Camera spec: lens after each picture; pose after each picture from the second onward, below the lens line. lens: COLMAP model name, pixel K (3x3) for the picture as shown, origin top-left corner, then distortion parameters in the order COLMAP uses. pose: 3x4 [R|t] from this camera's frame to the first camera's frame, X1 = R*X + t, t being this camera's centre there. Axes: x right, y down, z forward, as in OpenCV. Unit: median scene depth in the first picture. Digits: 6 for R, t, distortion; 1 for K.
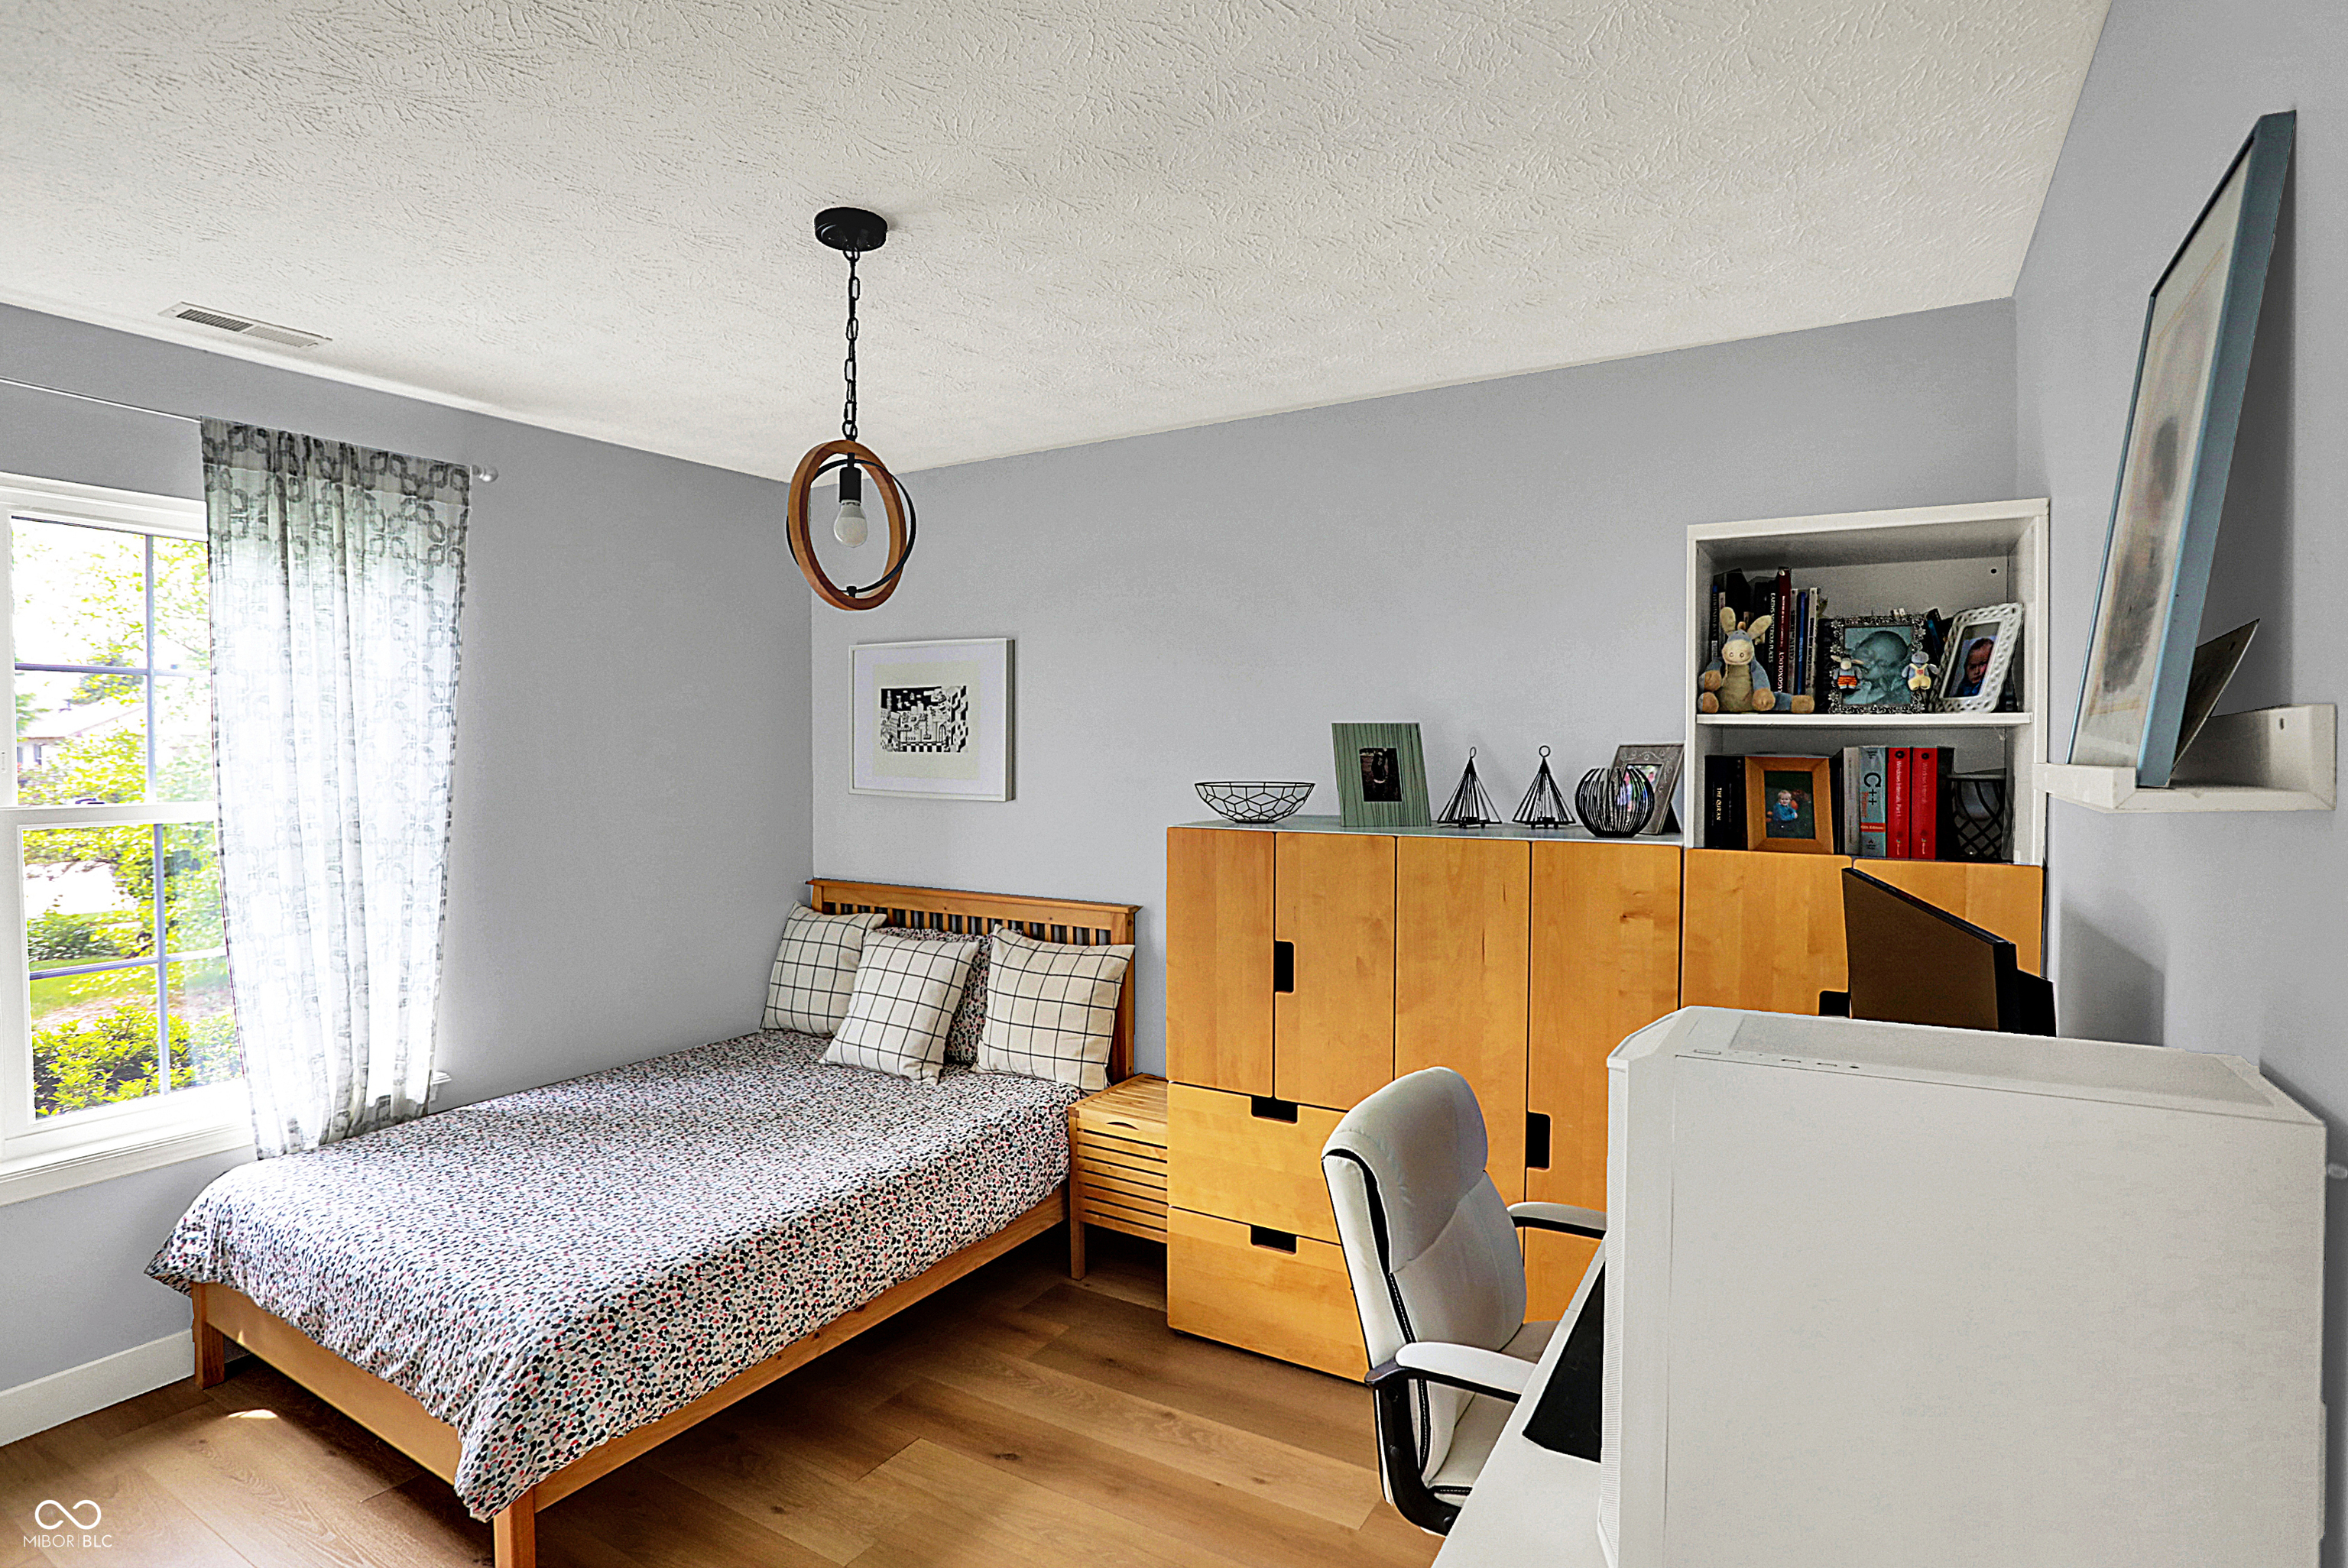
lens RADIAL K [[1156.4, 0, 1177.8], [0, 1156.4, 800.8], [0, 0, 1]] dist [-0.034470, 0.001841]
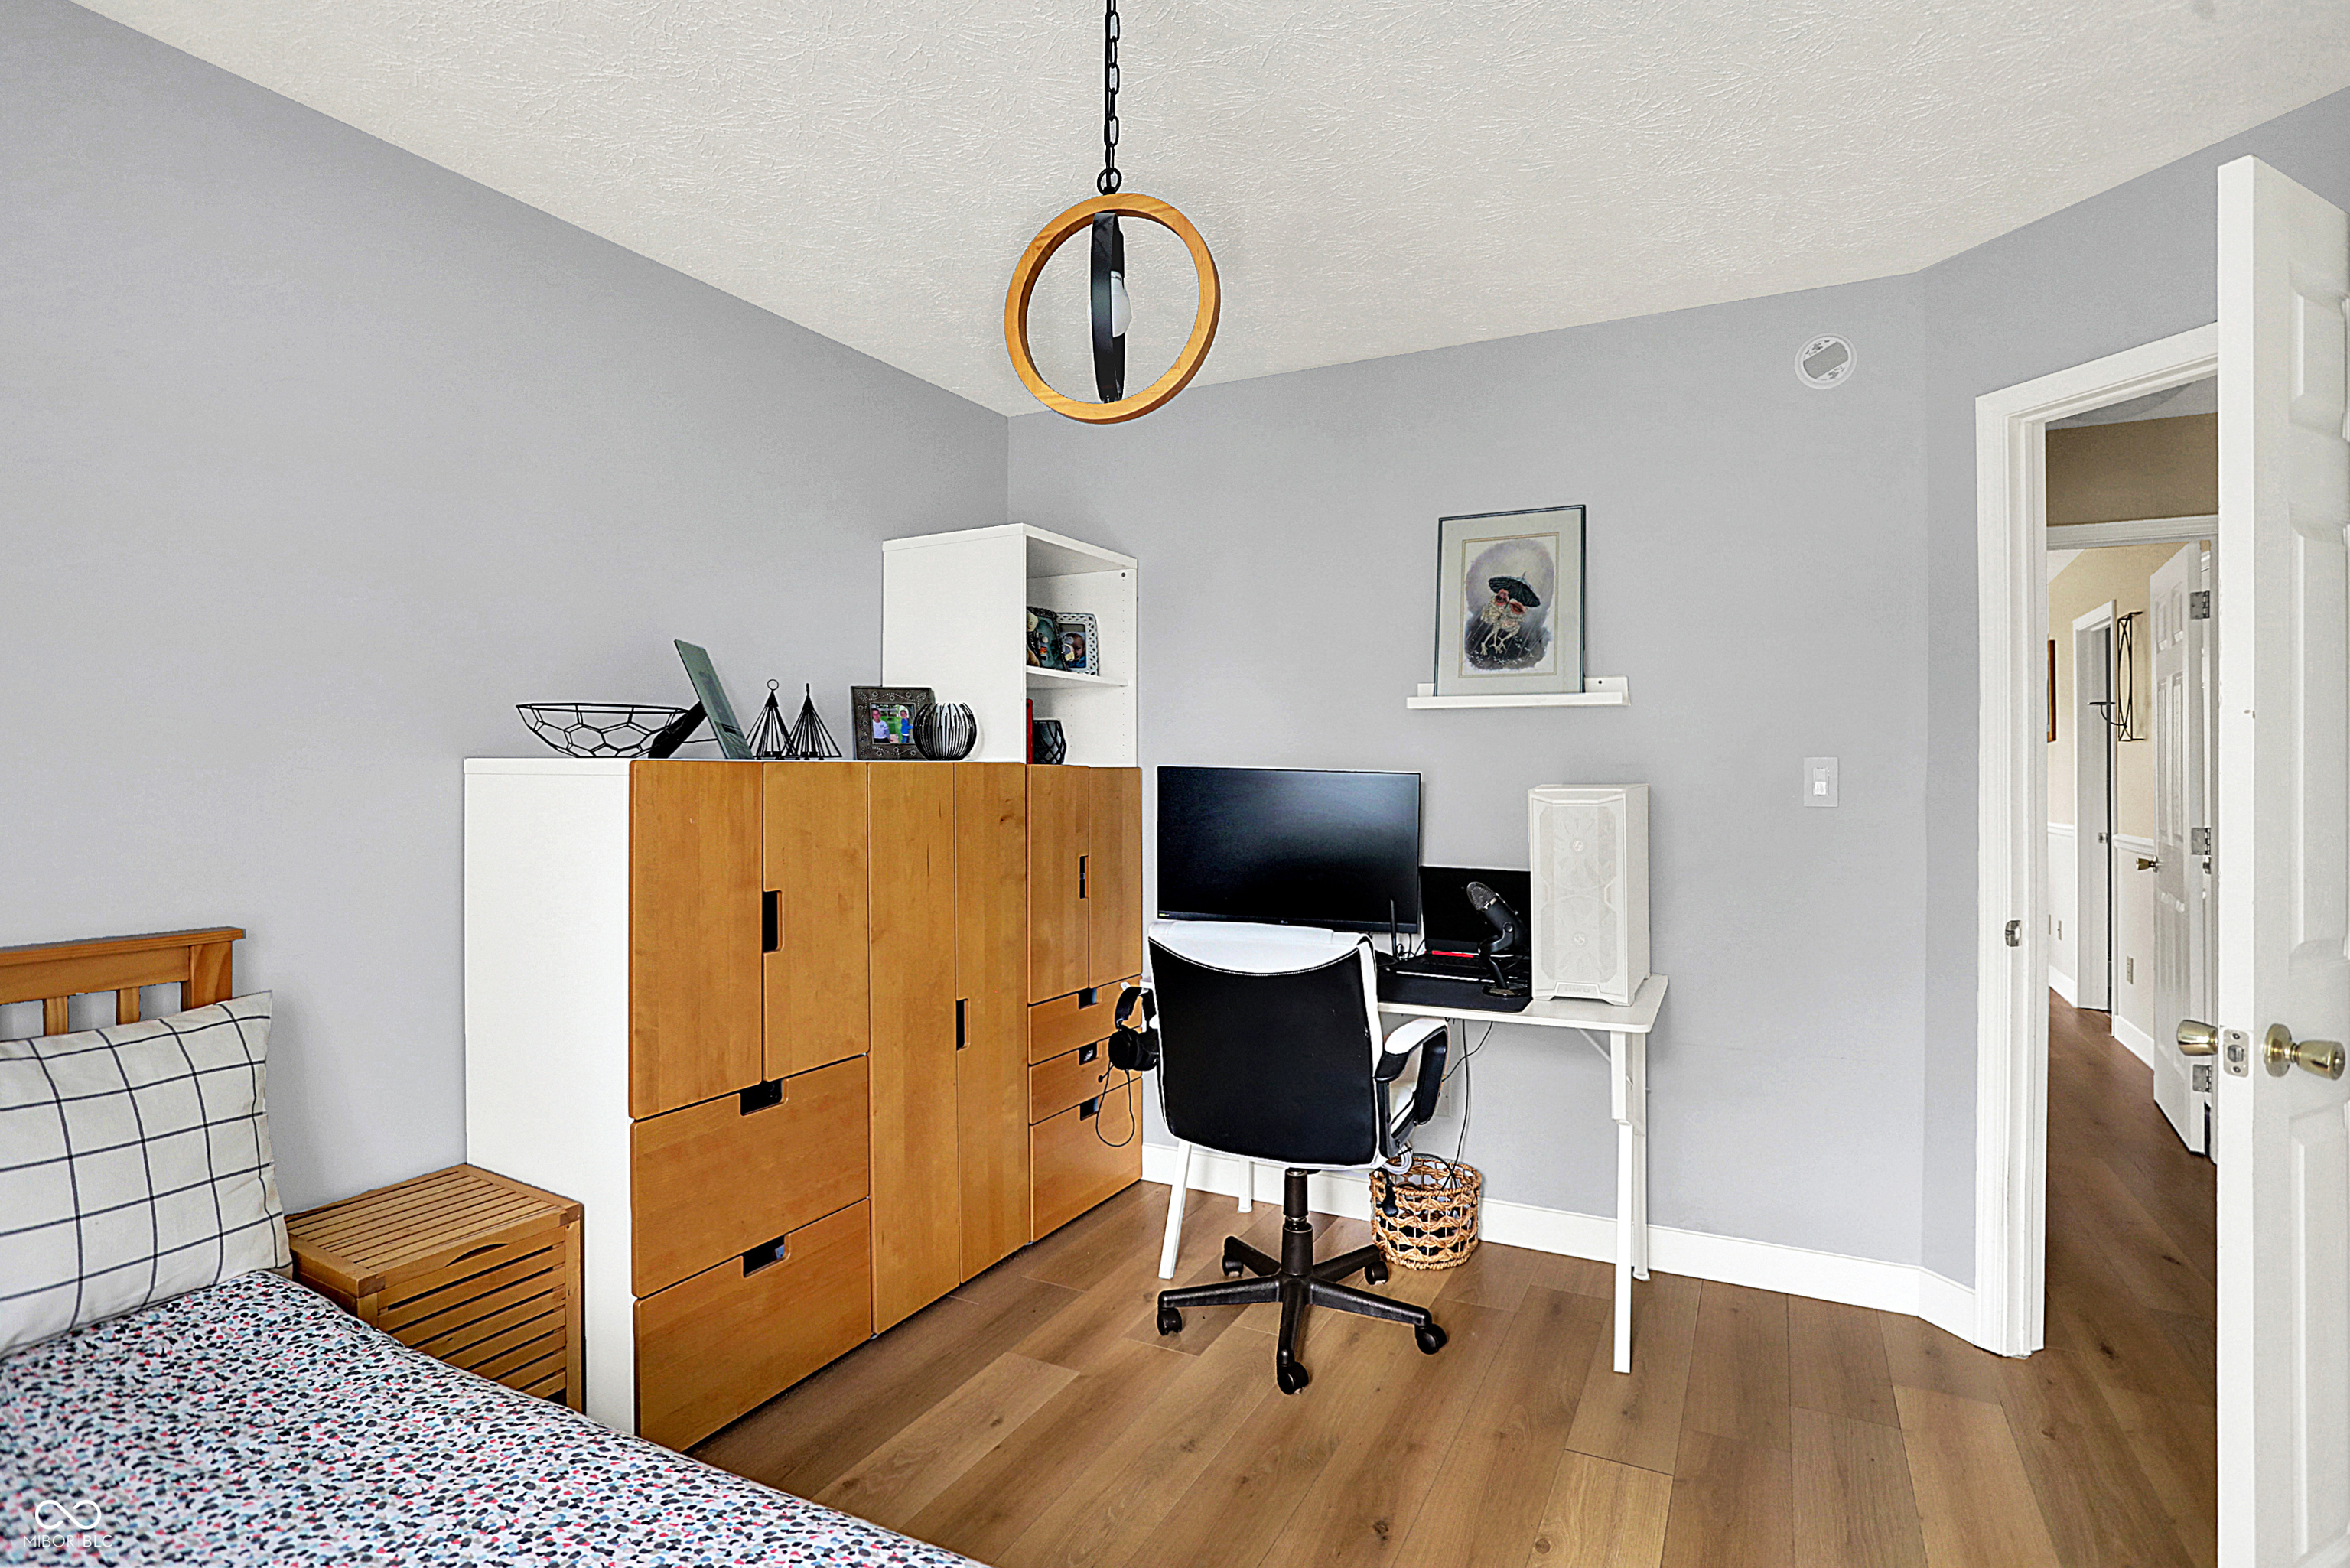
lens RADIAL K [[1157.4, 0, 1177.8], [0, 1157.4, 758.7], [0, 0, 1]] dist [-0.034470, 0.001841]
pose [[-0.042162, -0.001945, 0.999109, -0.751101], [0.029977, 0.999545, 0.003211, 0.030838], [-0.998661, 0.030085, -0.042084, 0.727992]]
